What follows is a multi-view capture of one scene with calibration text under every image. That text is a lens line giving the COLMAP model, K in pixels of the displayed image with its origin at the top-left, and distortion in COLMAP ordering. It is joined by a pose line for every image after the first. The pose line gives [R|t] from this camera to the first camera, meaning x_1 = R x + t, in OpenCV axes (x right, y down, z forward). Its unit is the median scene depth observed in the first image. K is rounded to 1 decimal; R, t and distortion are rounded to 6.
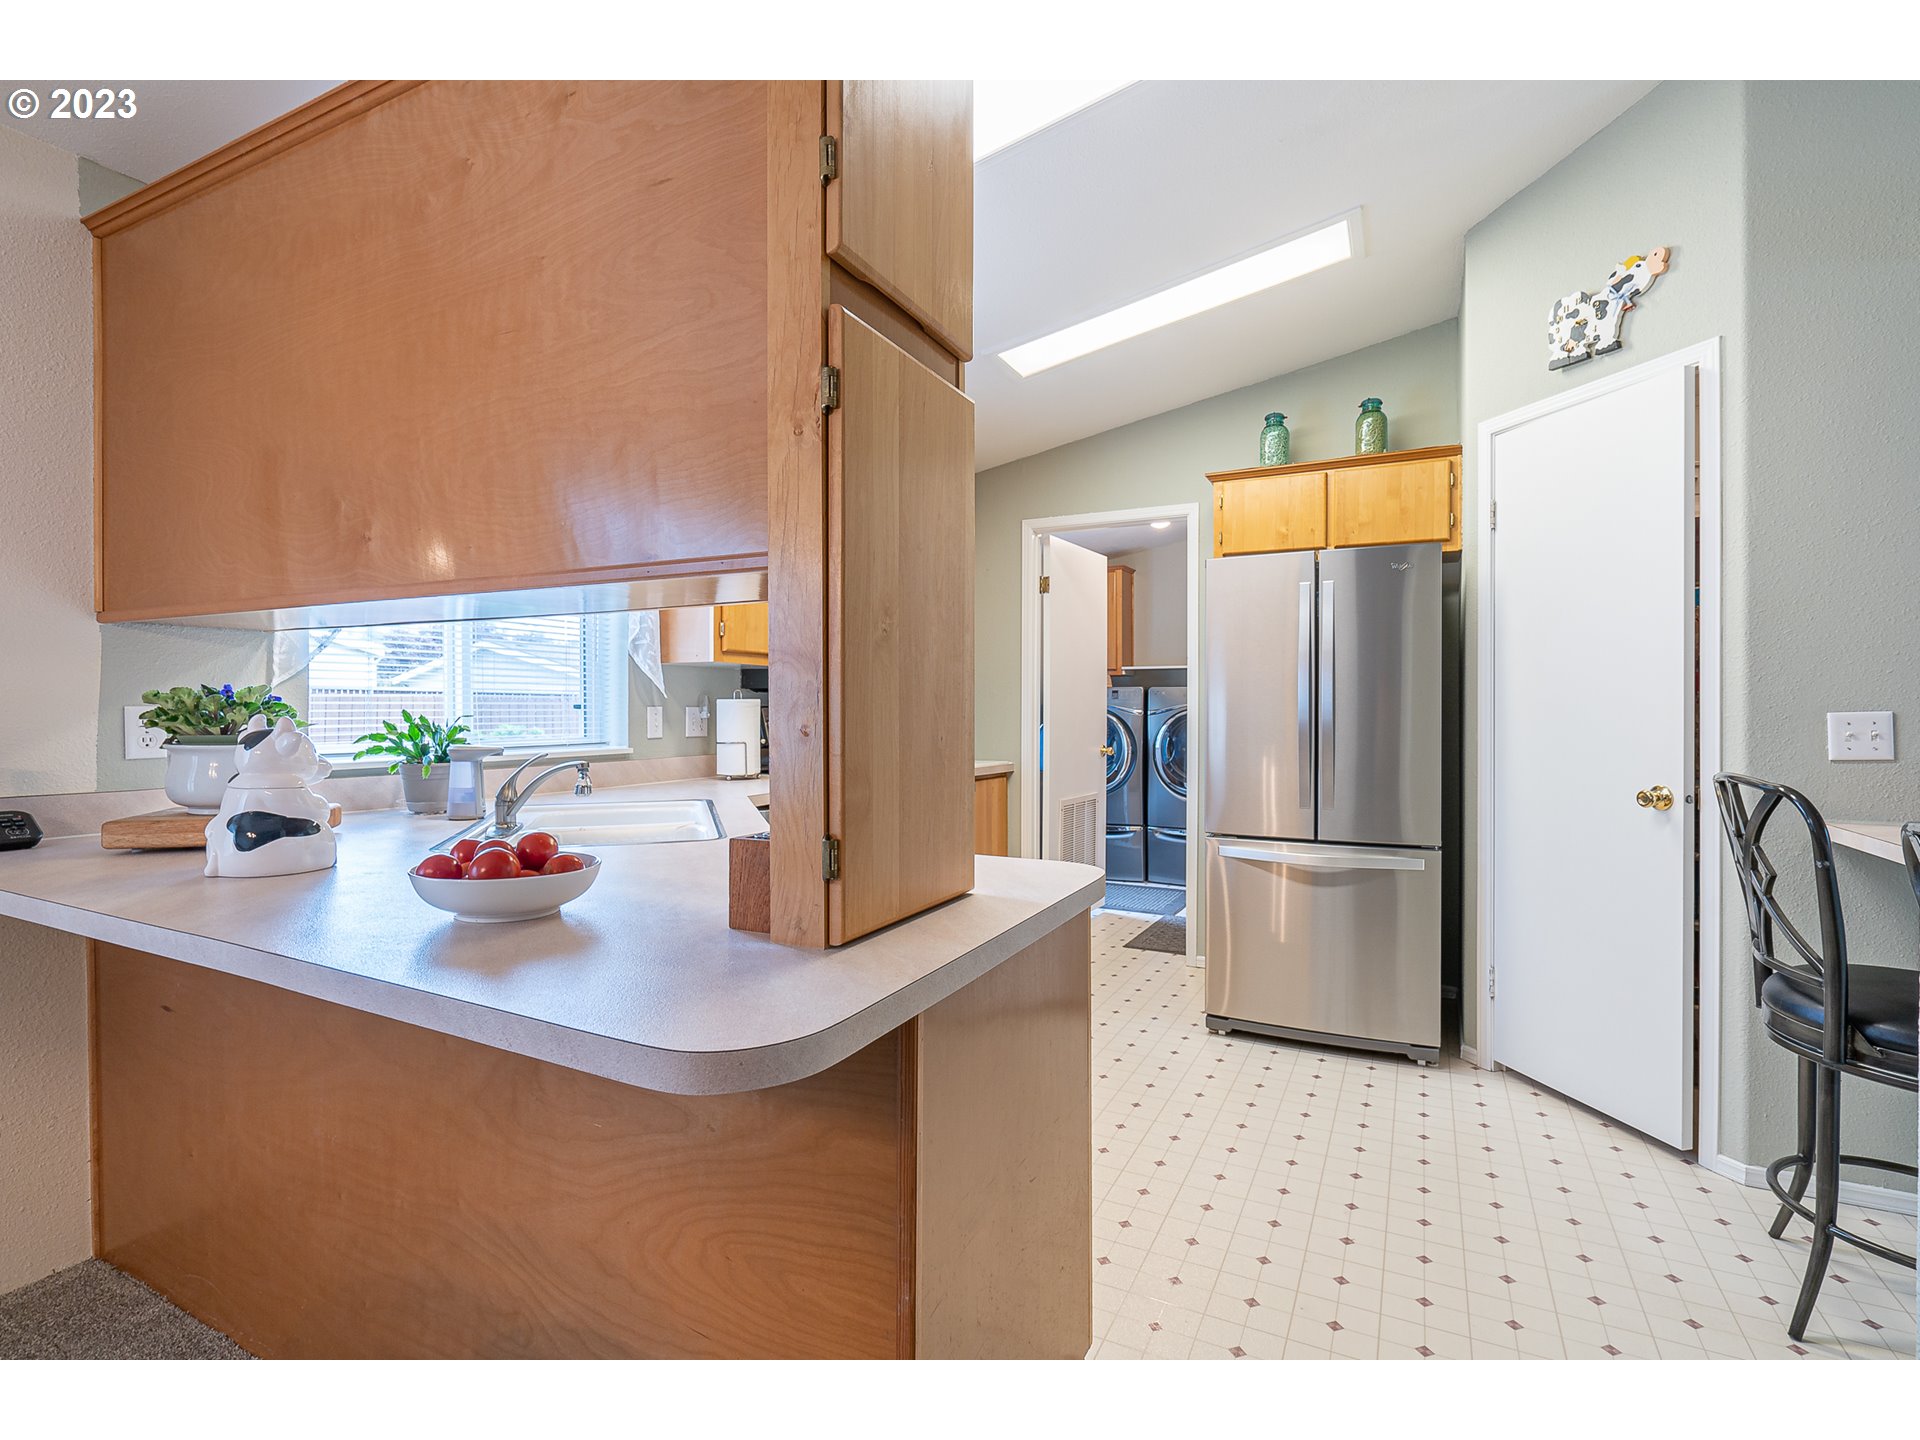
lens RADIAL K [[855.3, 0, 1014.9], [0, 855.3, 706.6], [0, 0, 1]] dist [-0.001479, 0.000091]
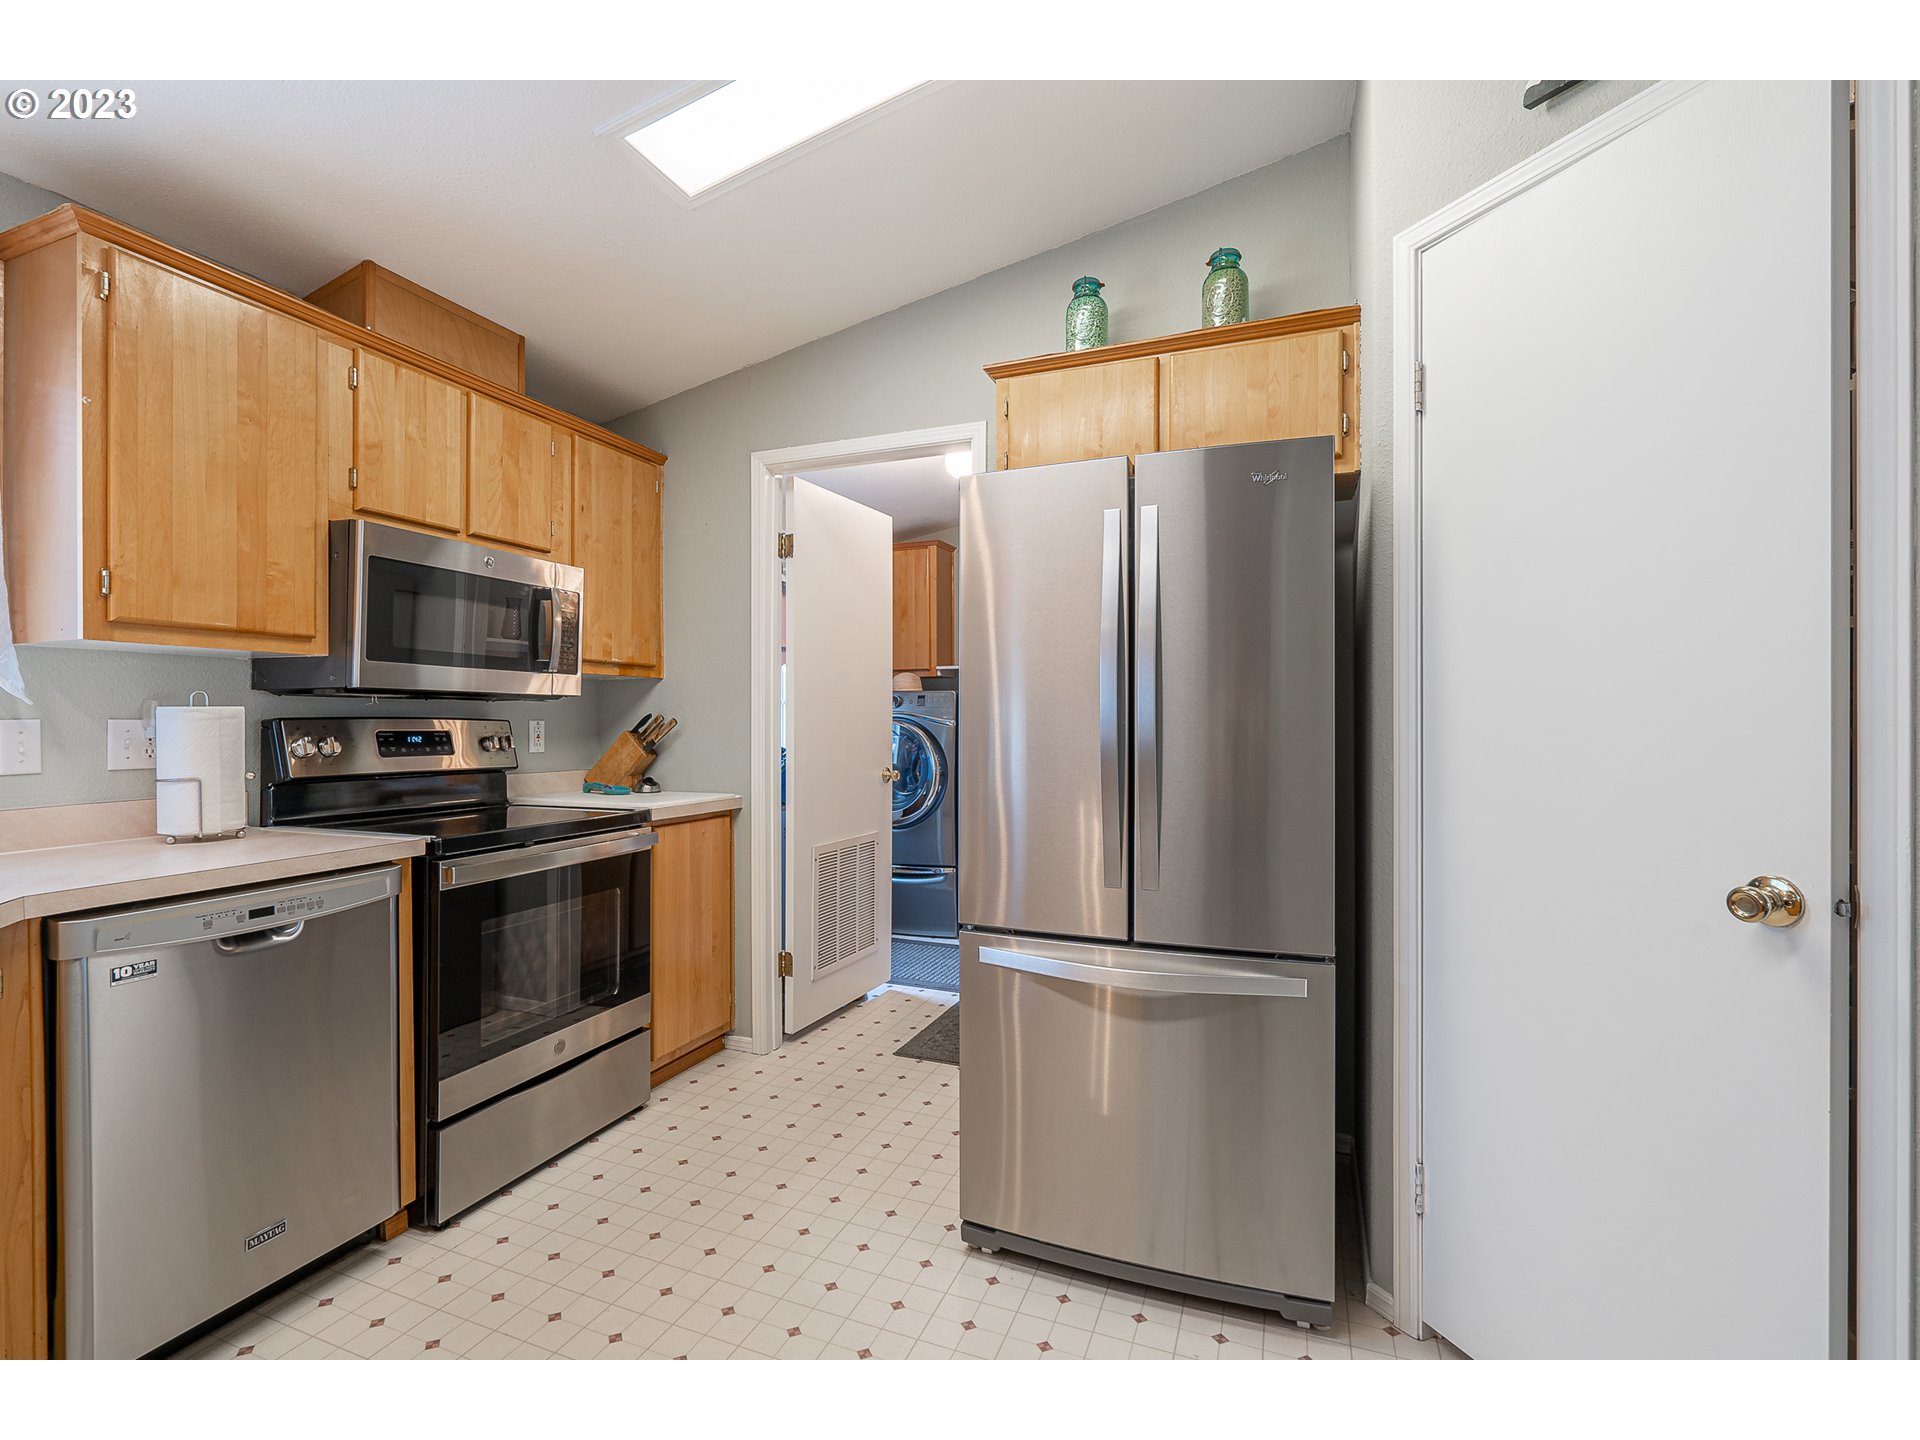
lens RADIAL K [[876.4, 0, 962.5], [0, 876.4, 714.9], [0, 0, 1]] dist [-0.002332, 0.000322]
pose [[0.996683, -0.002615, 0.081337, 0.162976], [0.002652, 0.999996, -0.000349, -0.001141], [-0.081336, 0.000564, 0.996687, 0.351401]]
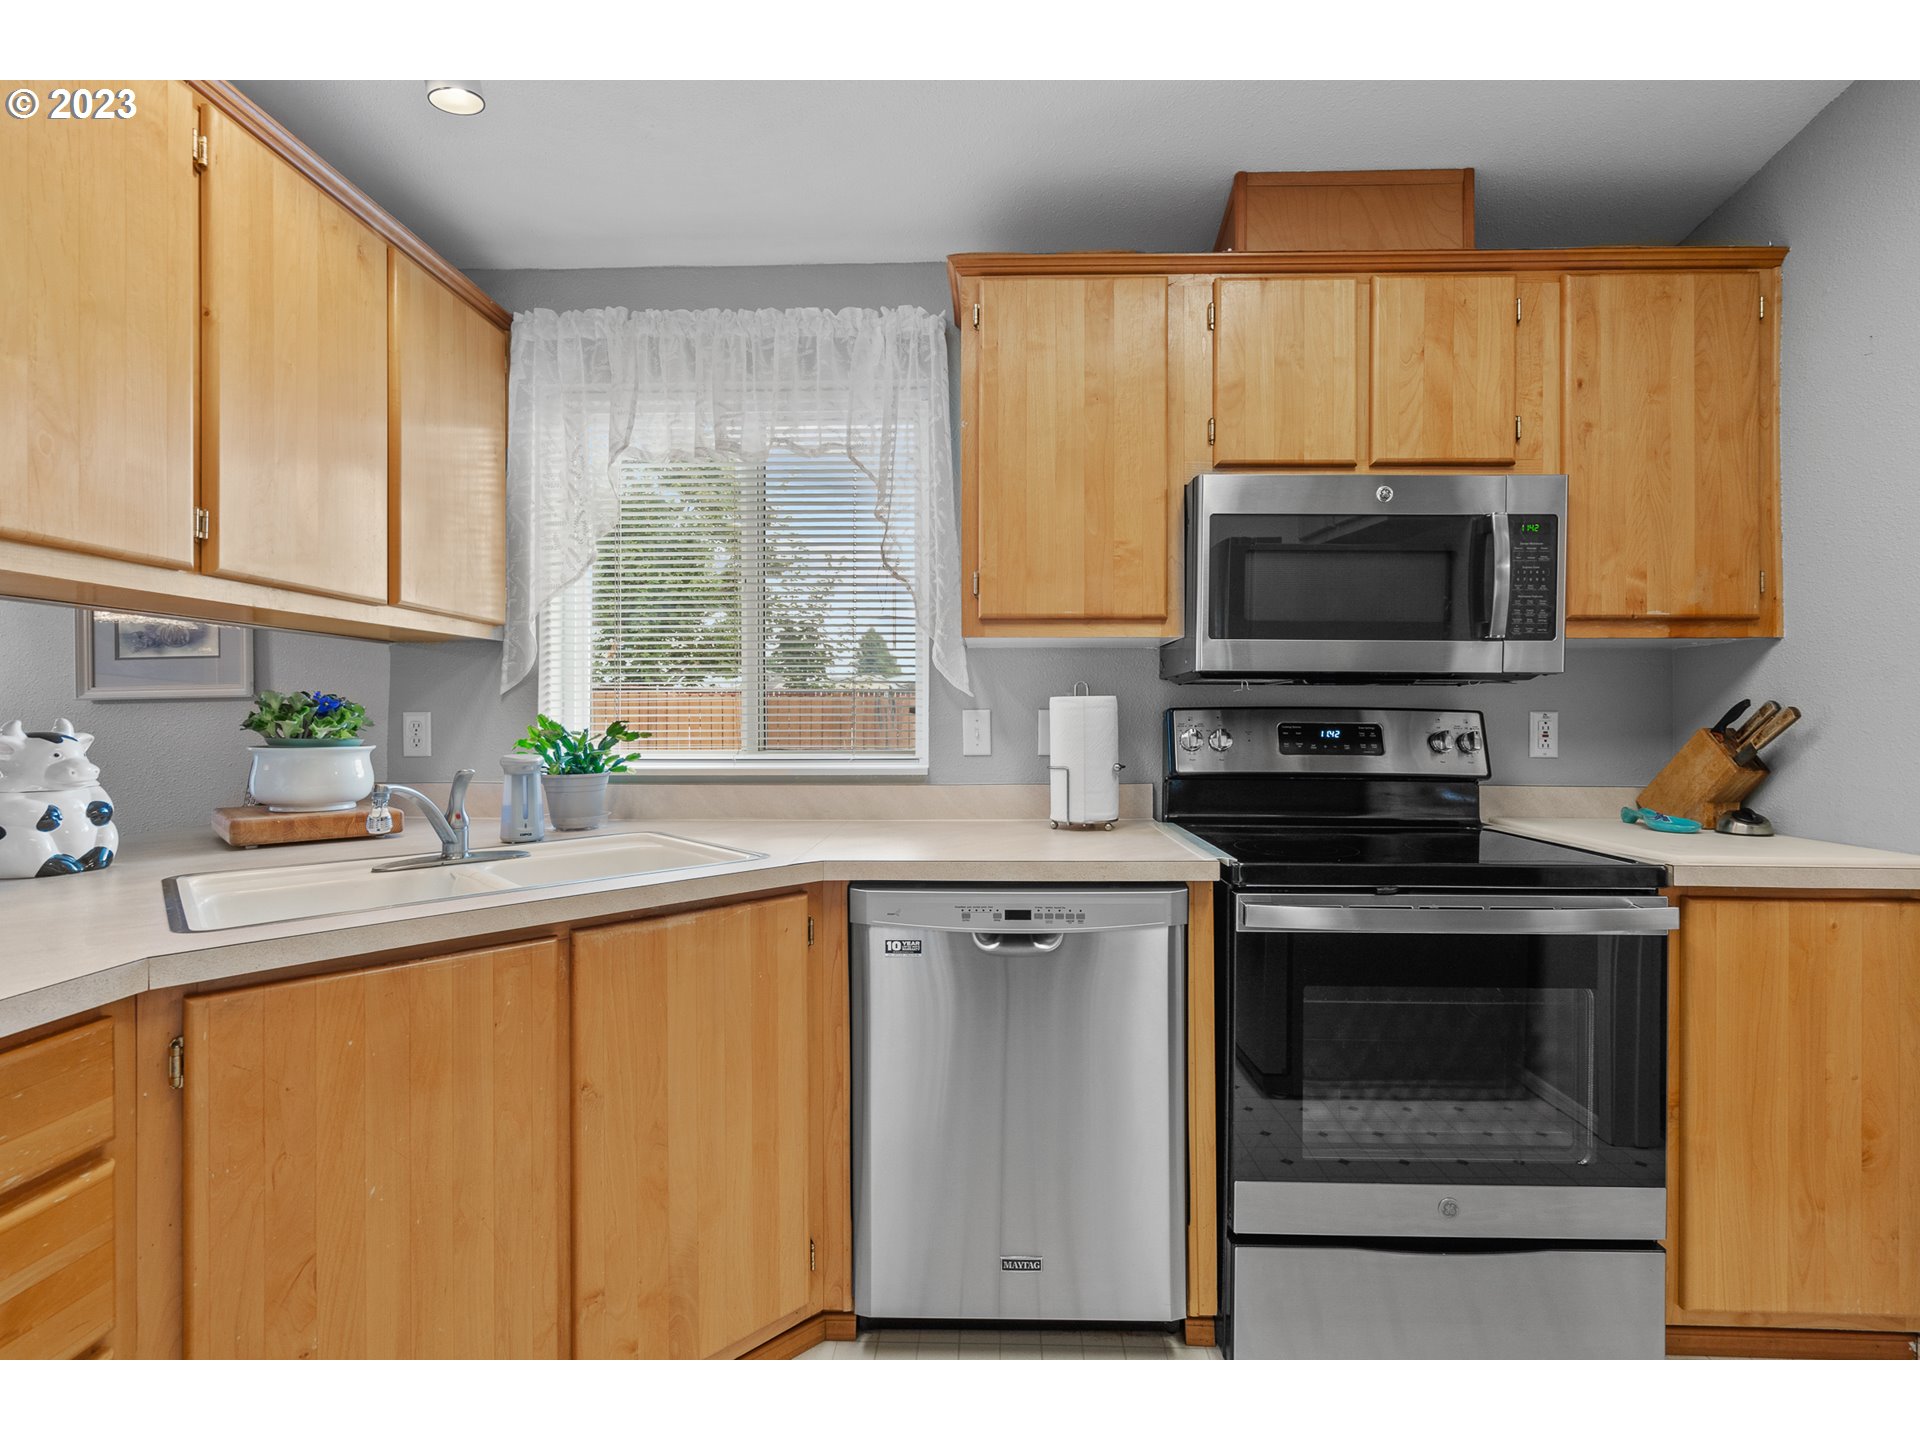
lens RADIAL K [[876.4, 0, 962.5], [0, 876.4, 714.9], [0, 0, 1]] dist [-0.002332, 0.000322]
pose [[0.393626, -0.004148, -0.919262, 0.223606], [0.004359, 0.999987, -0.002646, 0.005882], [0.919261, -0.002965, 0.393639, 0.688987]]
